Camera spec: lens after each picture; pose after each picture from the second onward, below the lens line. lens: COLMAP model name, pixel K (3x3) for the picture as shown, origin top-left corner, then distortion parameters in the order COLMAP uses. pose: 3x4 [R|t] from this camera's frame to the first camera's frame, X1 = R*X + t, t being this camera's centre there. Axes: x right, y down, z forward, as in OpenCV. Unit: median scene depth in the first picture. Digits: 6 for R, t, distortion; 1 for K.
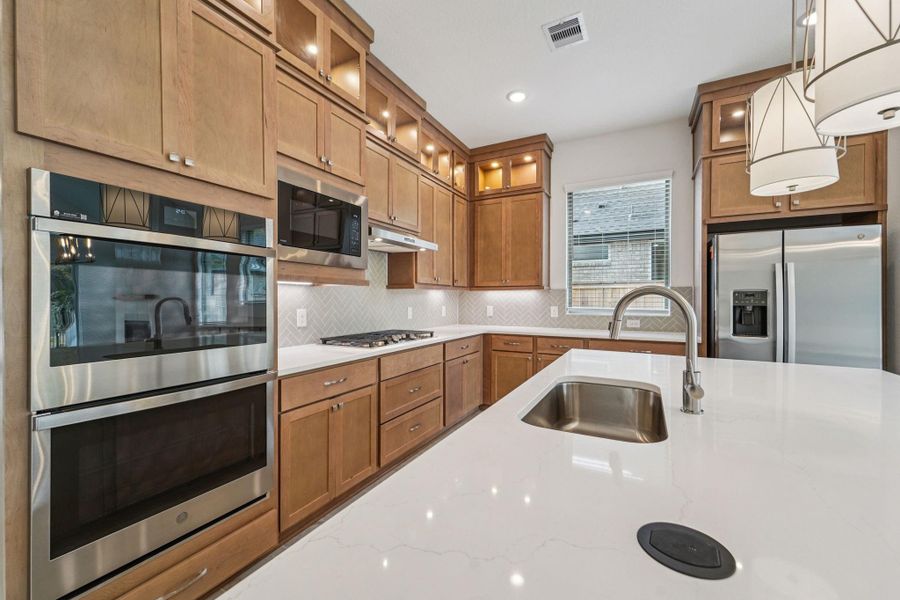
lens RADIAL K [[366.8, 0, 444.4], [0, 366.8, 300.7], [0, 0, 1]] dist [0.014630, 0.000073]
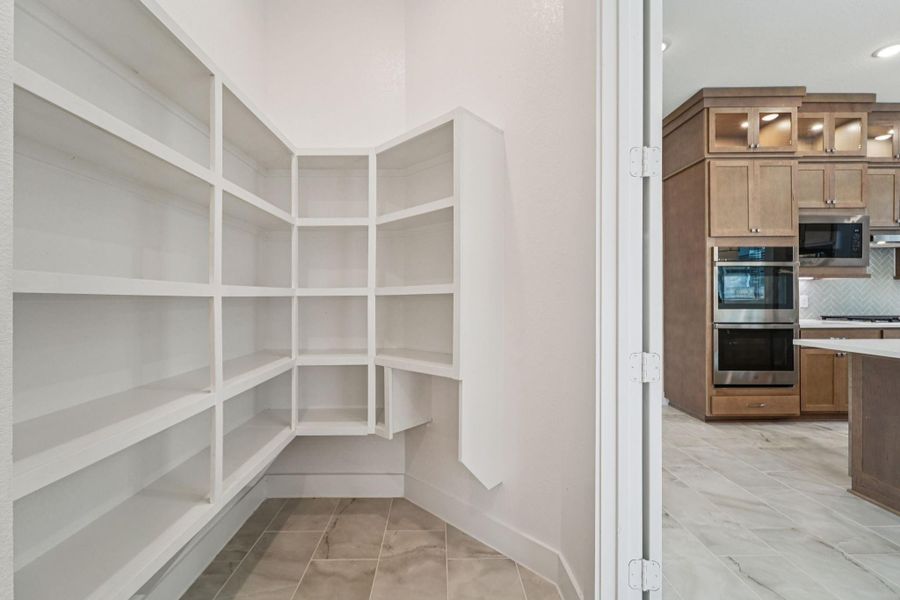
lens RADIAL K [[369.5, 0, 450.0], [0, 369.5, 300.0], [0, 0, 1]] dist [0.000750, -0.000034]
pose [[0.490264, 0.000953, -0.871574, 0.227930], [-0.000535, 1.000000, 0.000792, 0.041784], [0.871574, 0.000078, 0.490264, -1.040183]]
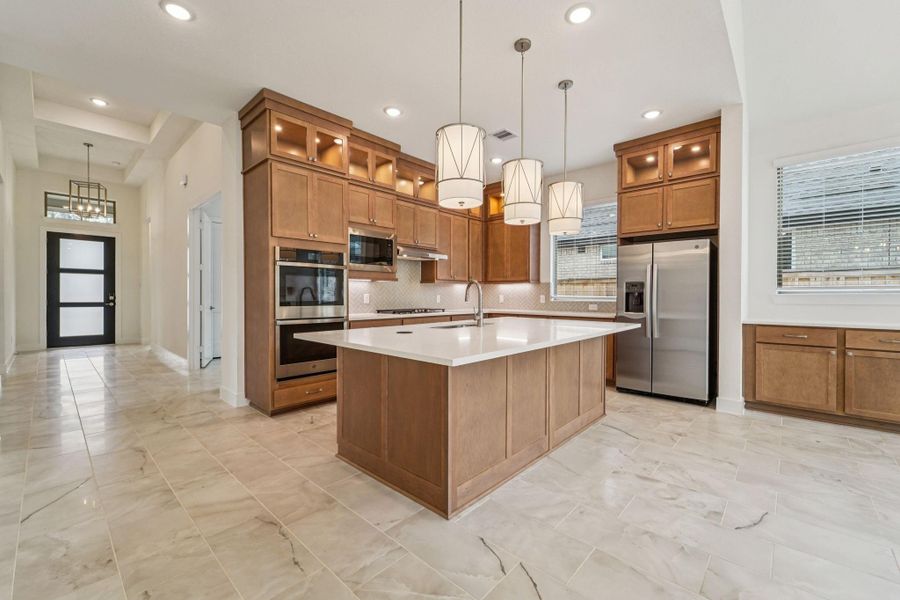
lens RADIAL K [[365.1, 0, 445.0], [0, 365.1, 300.8], [0, 0, 1]] dist [0.000360, -0.000031]
pose [[0.968051, 0.003827, -0.250723, 0.481750], [-0.001381, 0.999950, 0.009930, 0.039436], [0.250748, -0.009266, 0.968008, -0.727745]]
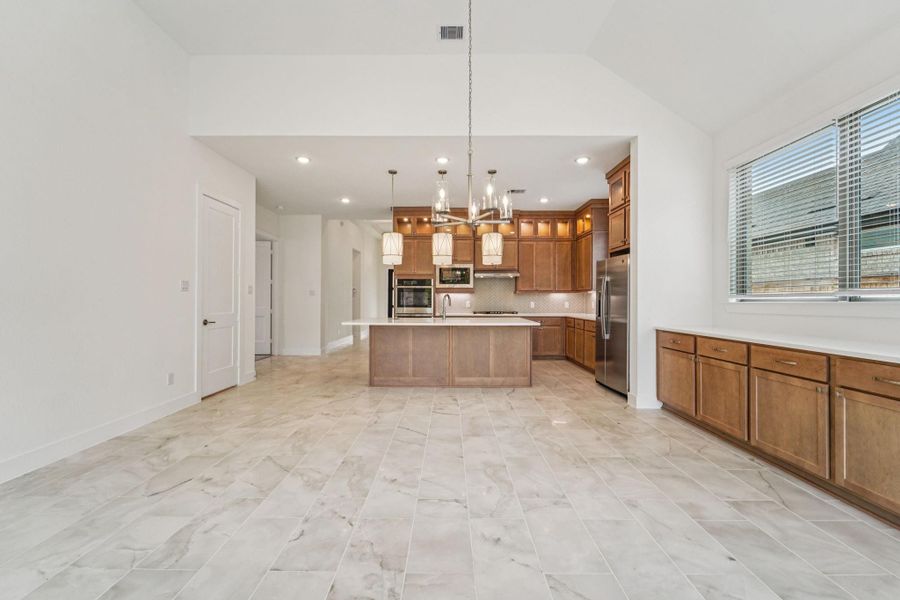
lens RADIAL K [[369.5, 0, 450.0], [0, 369.5, 300.0], [0, 0, 1]] dist [0.000750, -0.000034]
pose [[0.469590, -0.001159, -0.882884, 2.284631], [-0.004477, 0.999983, -0.003694, 0.026205], [0.882873, 0.005688, 0.469577, -0.567447]]
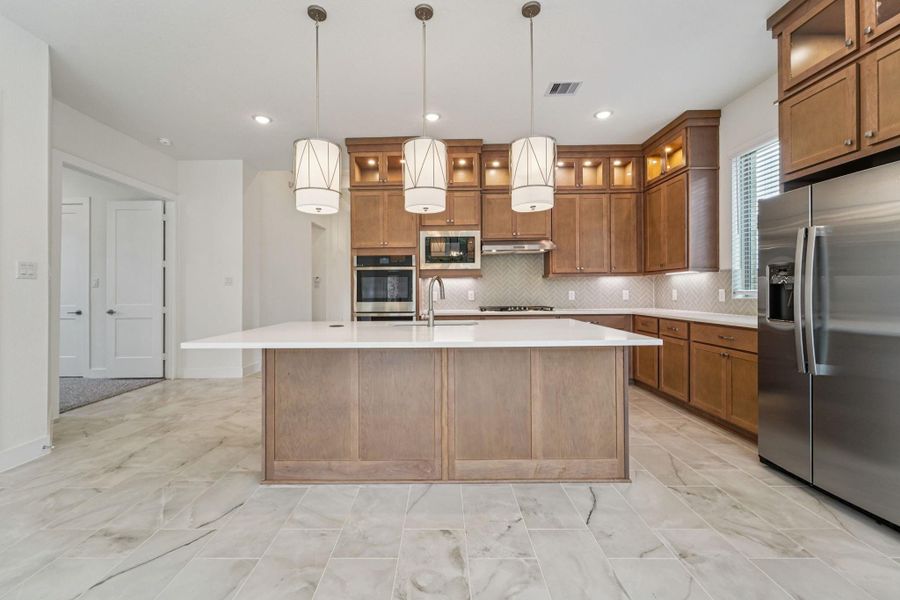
lens RADIAL K [[371.5, 0, 445.1], [0, 371.5, 291.4], [0, 0, 1]] dist [0.000255, -0.000199]
pose [[0.471450, -0.007433, -0.881862, 1.305223], [0.005616, 0.999970, -0.005426, 0.035883], [0.881875, -0.002394, 0.471477, -0.040197]]
